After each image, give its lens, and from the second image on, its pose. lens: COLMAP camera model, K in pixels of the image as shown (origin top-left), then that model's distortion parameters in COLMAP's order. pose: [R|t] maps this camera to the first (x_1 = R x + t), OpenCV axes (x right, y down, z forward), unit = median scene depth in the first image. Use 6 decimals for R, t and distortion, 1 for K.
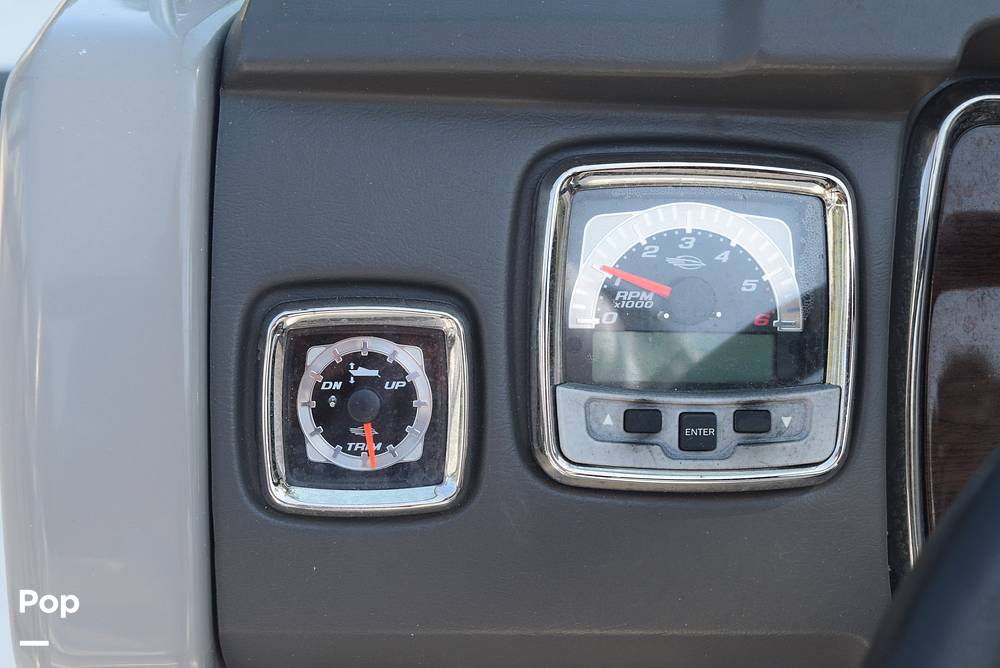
lens RADIAL K [[1572.4, 0, 499.4], [0, 1572.4, 331.4], [0, 0, 1]] dist [0.011273, 0.000000]
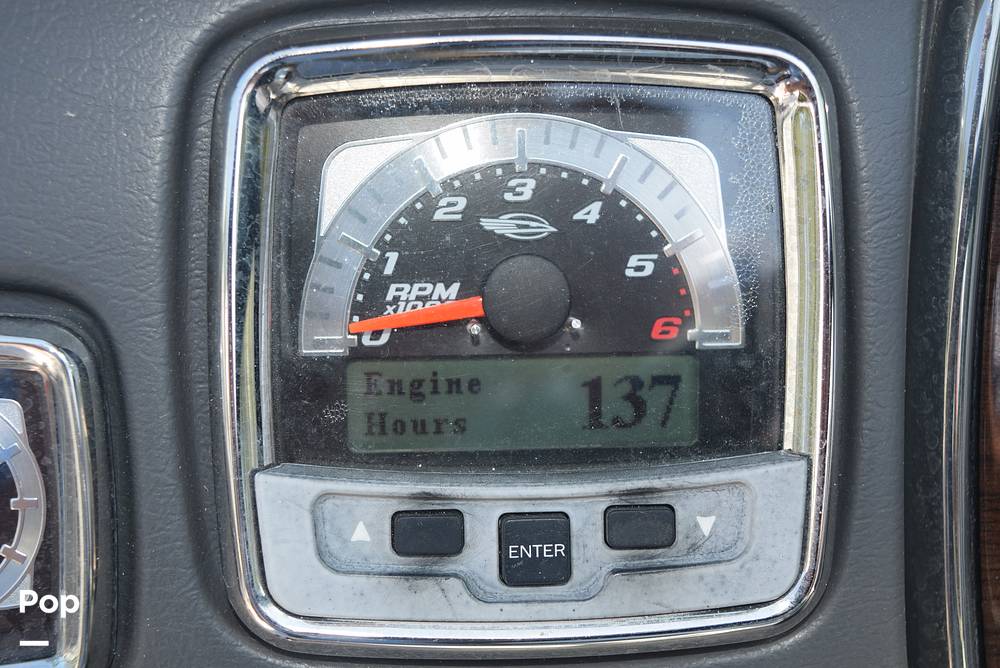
lens RADIAL K [[1618.7, 0, 501.6], [0, 1618.7, 337.2], [0, 0, 1]] dist [-0.025763, 0.000000]
pose [[0.997098, -0.024183, -0.072189, 0.155110], [0.027621, 0.998513, 0.047003, -0.032887], [0.070945, -0.048861, 0.996283, 0.459462]]
